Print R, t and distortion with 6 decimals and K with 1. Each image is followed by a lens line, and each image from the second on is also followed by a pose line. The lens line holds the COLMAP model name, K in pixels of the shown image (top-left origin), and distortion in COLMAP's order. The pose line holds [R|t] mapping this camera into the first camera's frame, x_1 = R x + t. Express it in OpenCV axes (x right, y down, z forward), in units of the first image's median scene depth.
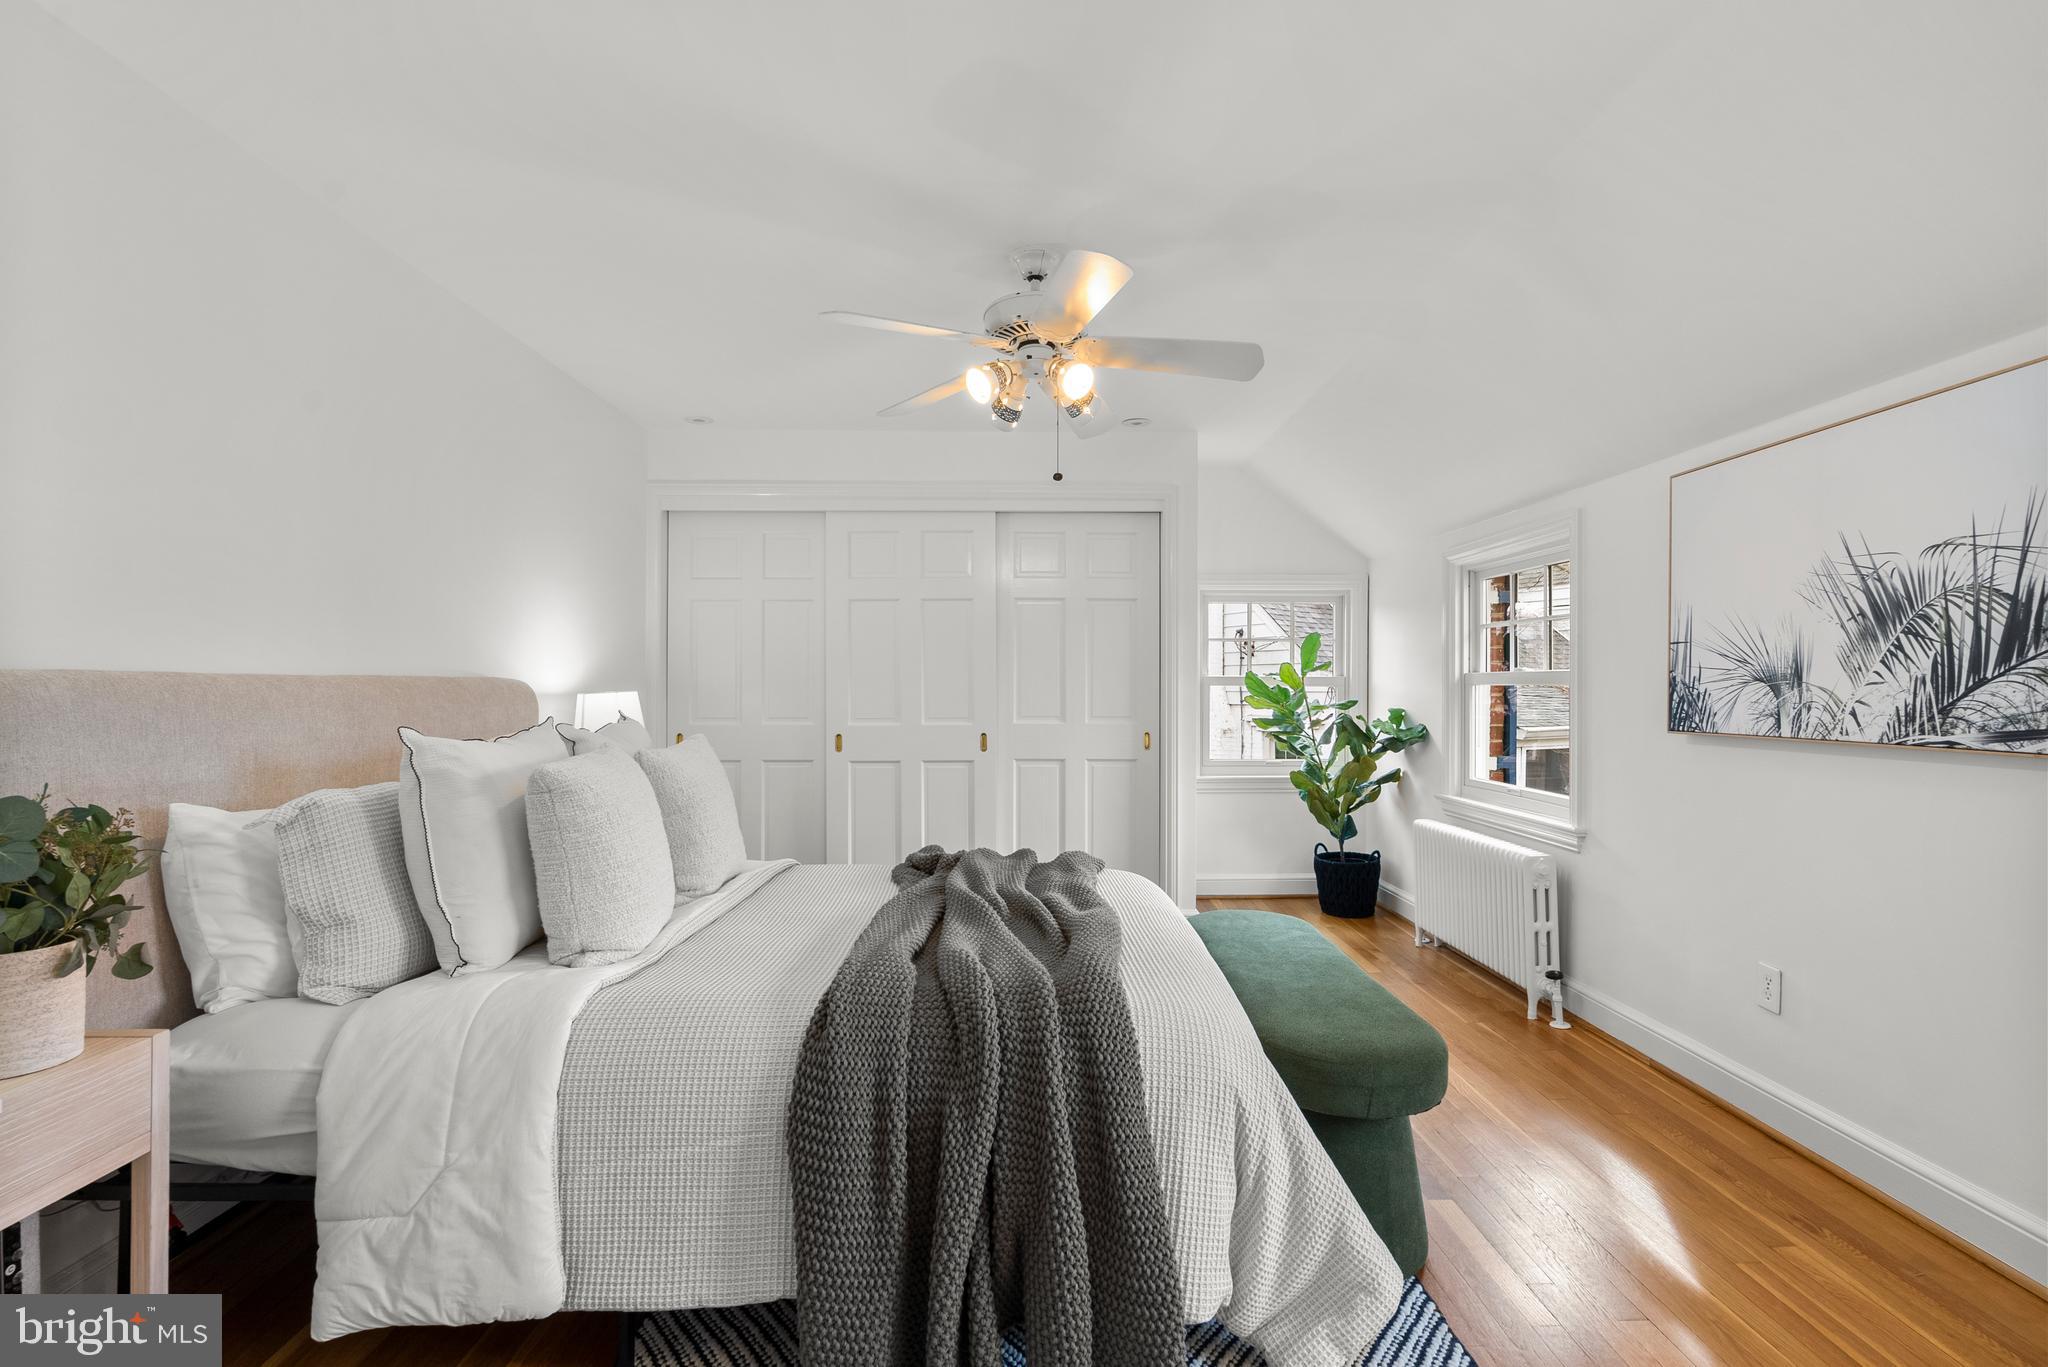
lens RADIAL K [[943.4, 0, 1029.0], [0, 943.4, 697.1], [0, 0, 1]] dist [0.001170, 0.001022]
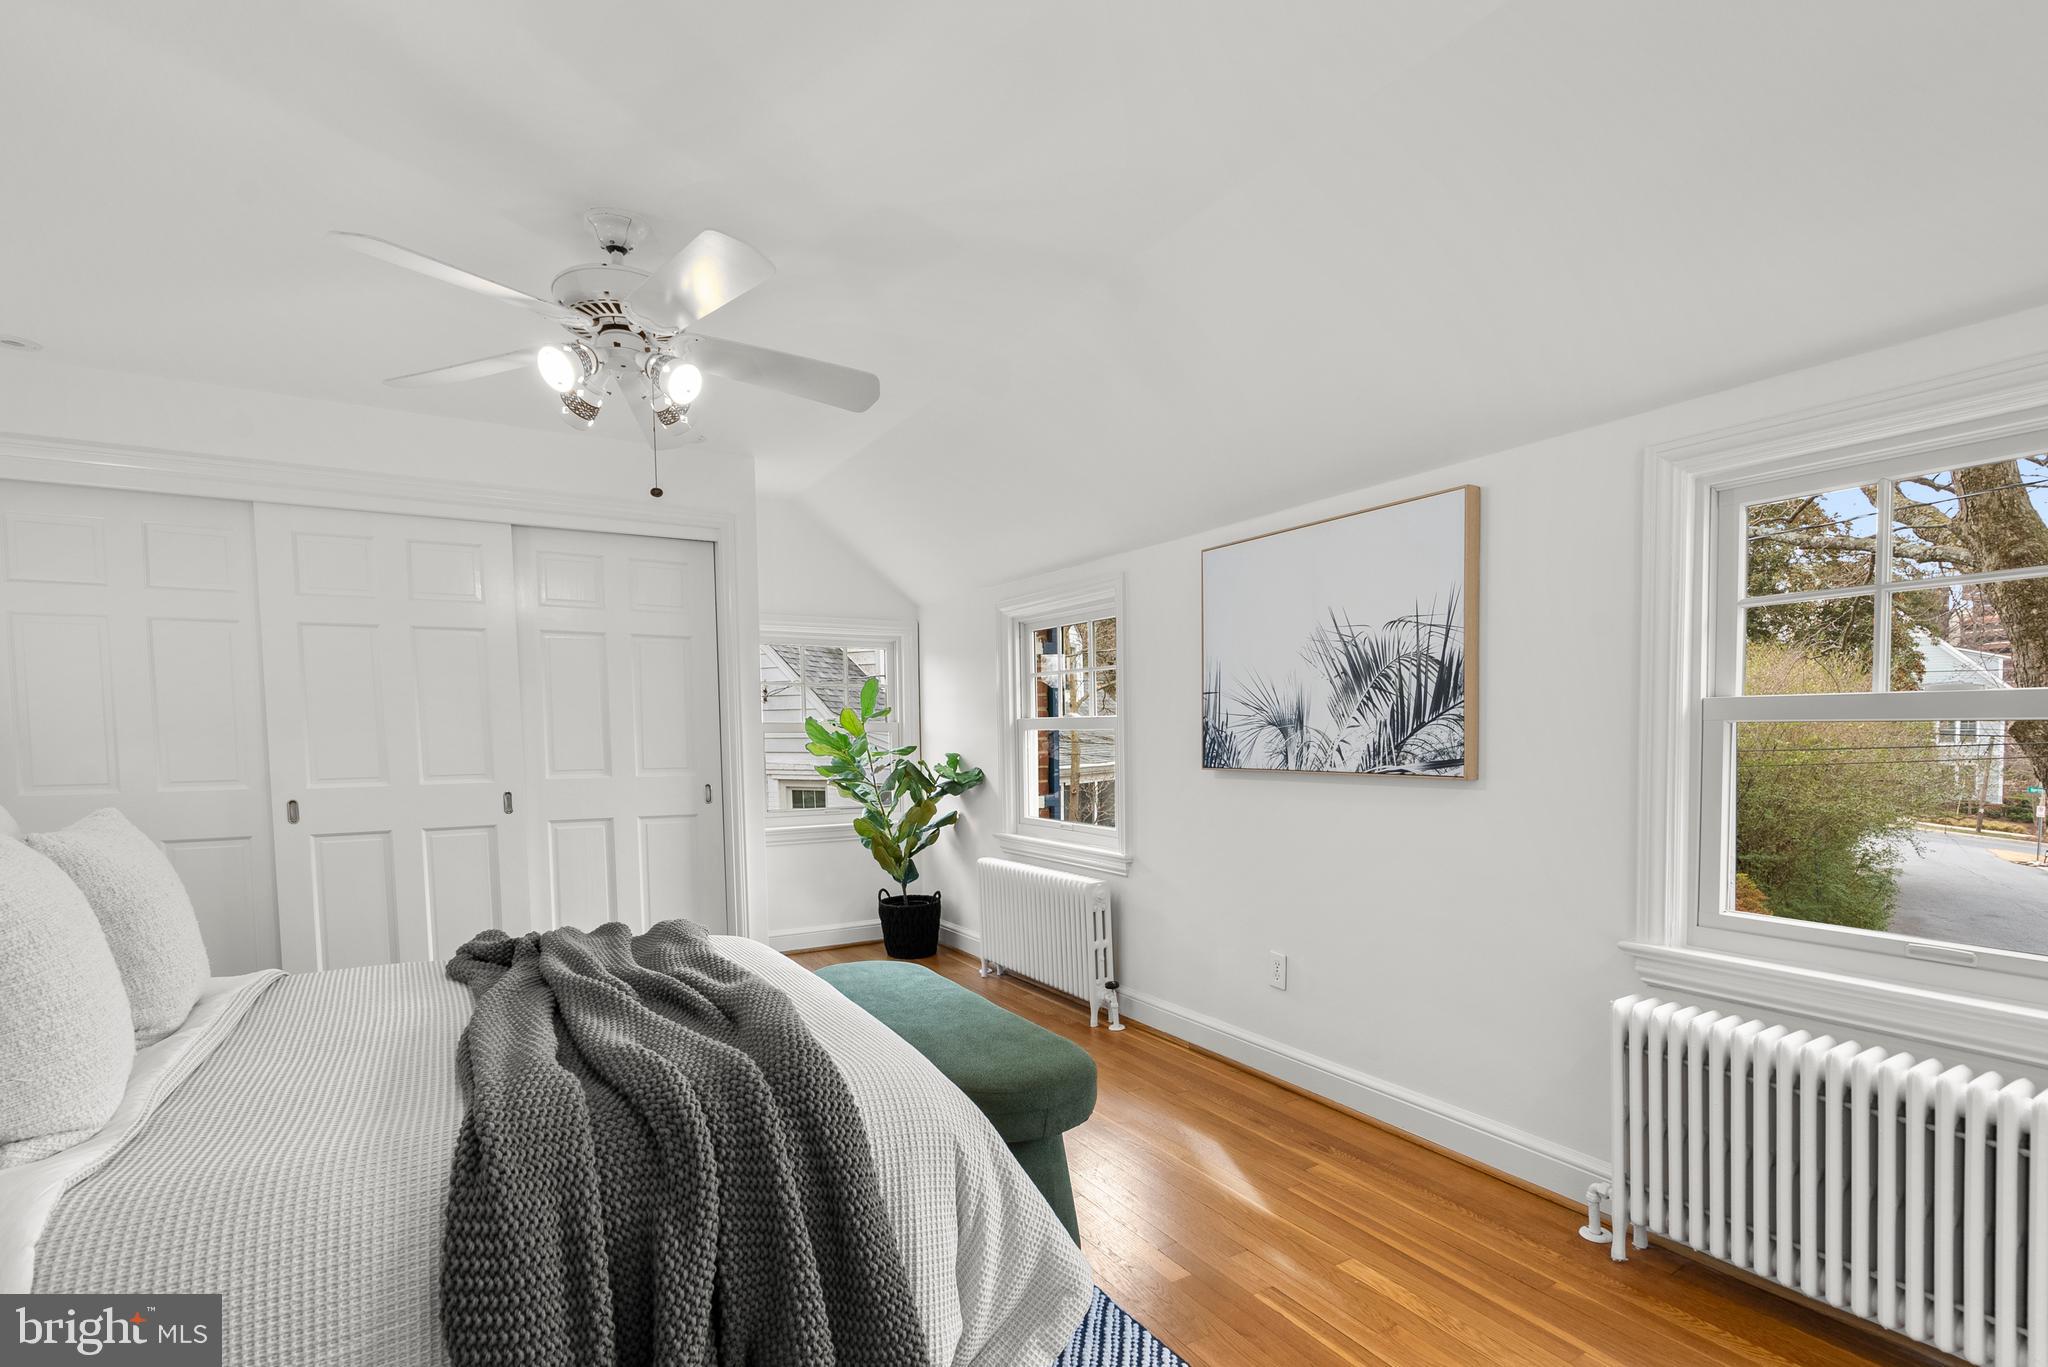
lens RADIAL K [[977.2, 0, 1029.7], [0, 977.2, 788.1], [0, 0, 1]] dist [-0.000443, 0.001257]
pose [[0.868772, -0.036211, 0.493887, -0.132120], [0.014139, 0.998730, 0.048354, -0.001023], [-0.495010, -0.035025, 0.868181, 0.046051]]
